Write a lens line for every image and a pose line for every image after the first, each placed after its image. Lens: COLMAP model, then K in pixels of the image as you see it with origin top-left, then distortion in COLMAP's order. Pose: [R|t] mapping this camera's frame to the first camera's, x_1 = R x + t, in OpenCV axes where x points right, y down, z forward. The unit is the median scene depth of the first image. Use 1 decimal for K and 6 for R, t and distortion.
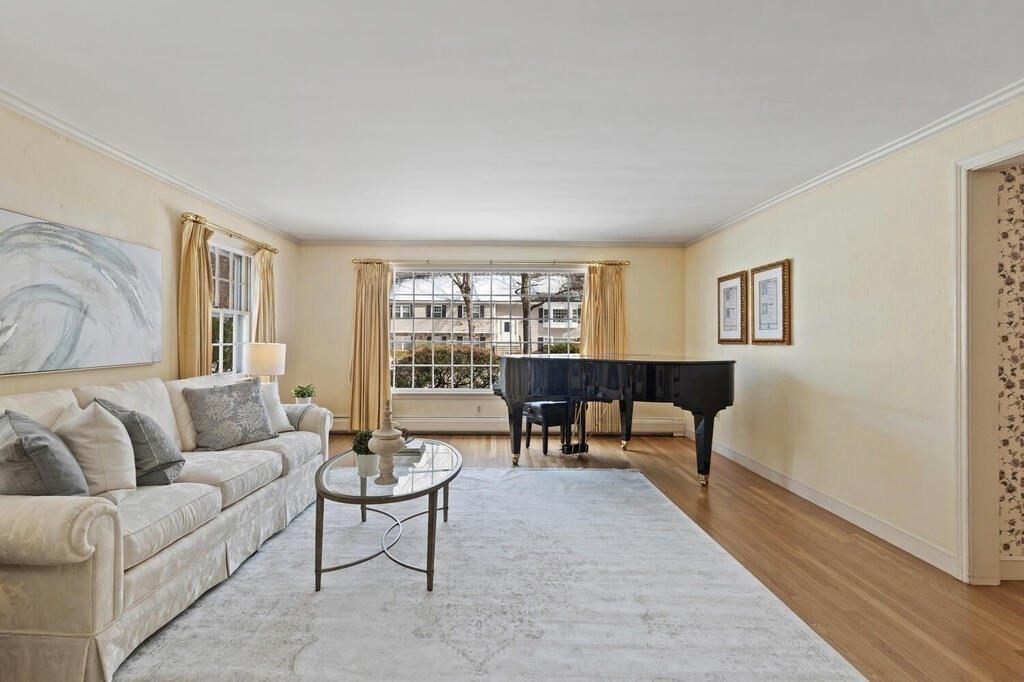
lens RADIAL K [[489.3, 0, 506.5], [0, 489.3, 338.1], [0, 0, 1]] dist [0.001505, 0.000415]
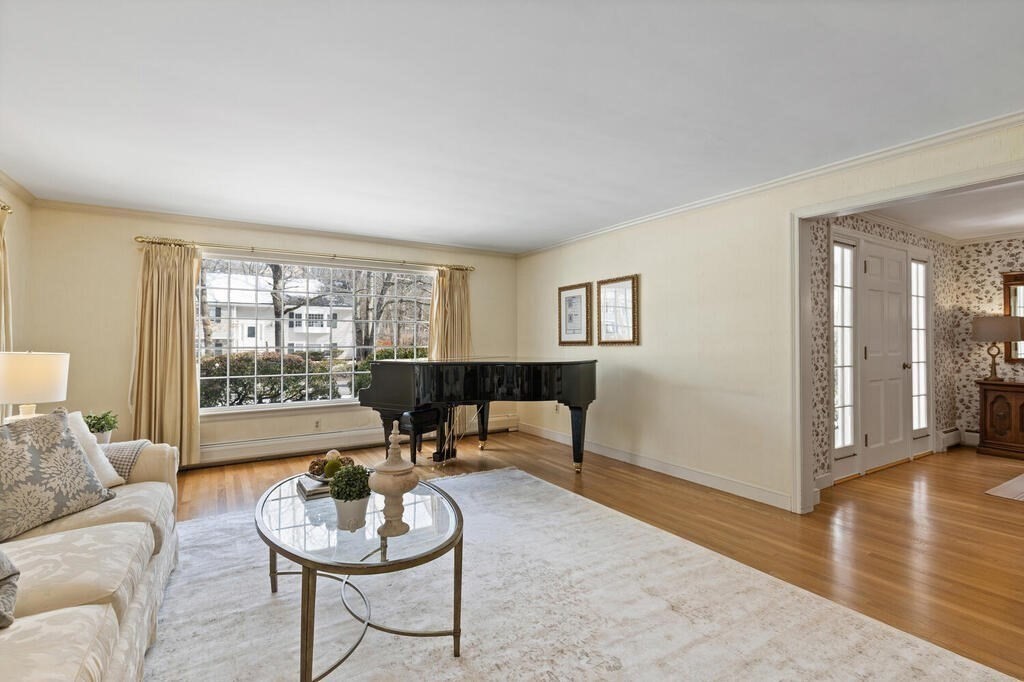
lens RADIAL K [[460.9, 0, 512.0], [0, 460.9, 341.0], [0, 0, 1]] dist [0.001555, -0.000096]
pose [[0.861629, -0.006384, 0.507499, -0.235350], [0.008433, 0.999963, -0.001738, 0.002207], [-0.507469, 0.005777, 0.861651, 0.156213]]
